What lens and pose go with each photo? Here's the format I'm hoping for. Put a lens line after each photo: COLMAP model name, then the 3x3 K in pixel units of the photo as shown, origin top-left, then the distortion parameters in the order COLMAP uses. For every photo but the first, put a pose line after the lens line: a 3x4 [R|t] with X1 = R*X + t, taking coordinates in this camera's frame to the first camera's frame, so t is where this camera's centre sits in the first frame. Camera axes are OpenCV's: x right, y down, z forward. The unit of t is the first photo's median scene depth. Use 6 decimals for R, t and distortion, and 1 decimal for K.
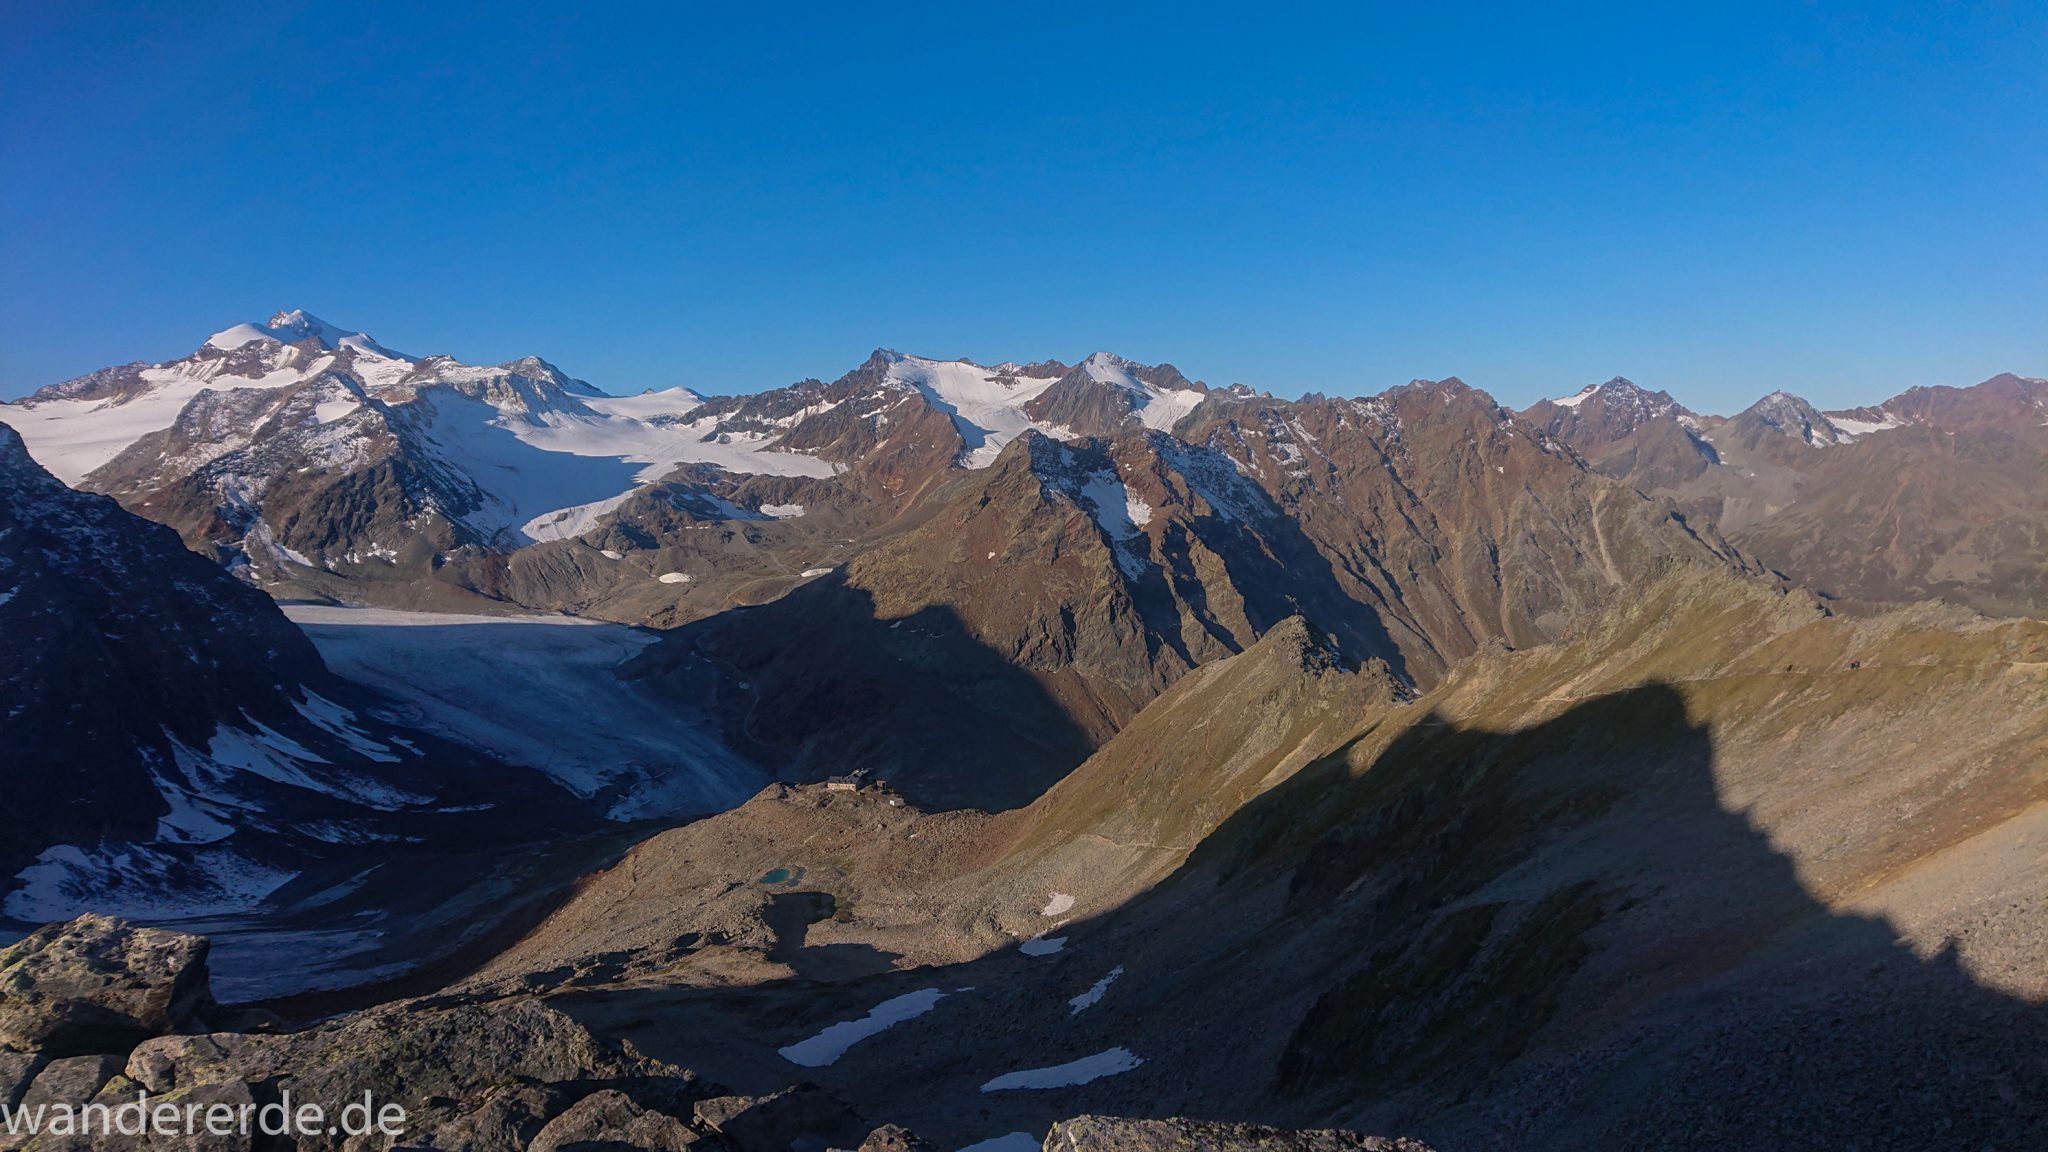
lens RADIAL K [[1366.1, 0, 999.5], [0, 1366.1, 581.5], [0, 0, 1]] dist [0.164591, -0.238563]
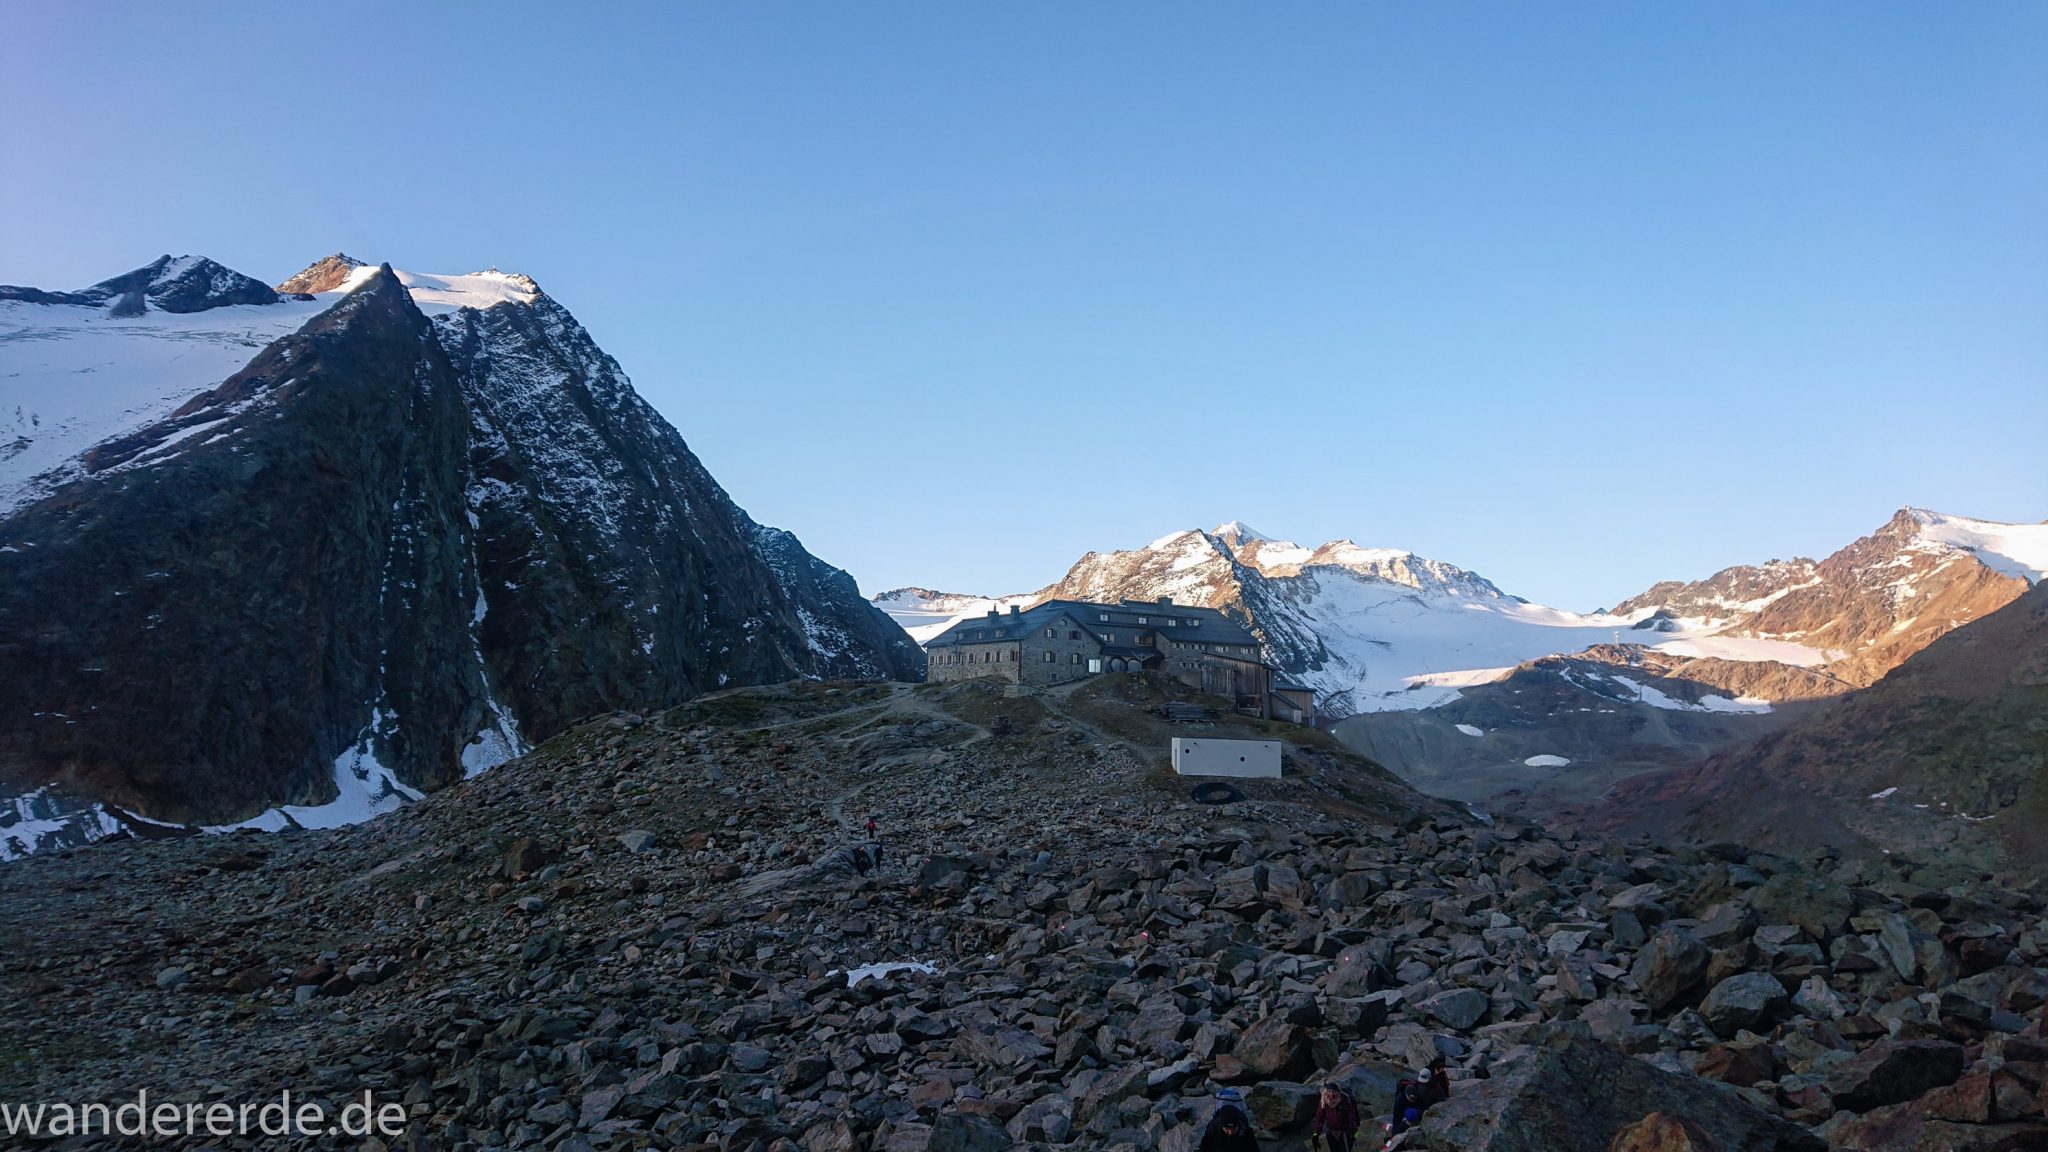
lens RADIAL K [[1366.1, 0, 999.5], [0, 1366.1, 581.5], [0, 0, 1]] dist [0.164591, -0.238563]
pose [[0.782933, -0.006573, -0.622071, -0.003653], [-0.109943, 0.982743, -0.148756, 0.033241], [0.612314, 0.184858, 0.768699, 0.181259]]
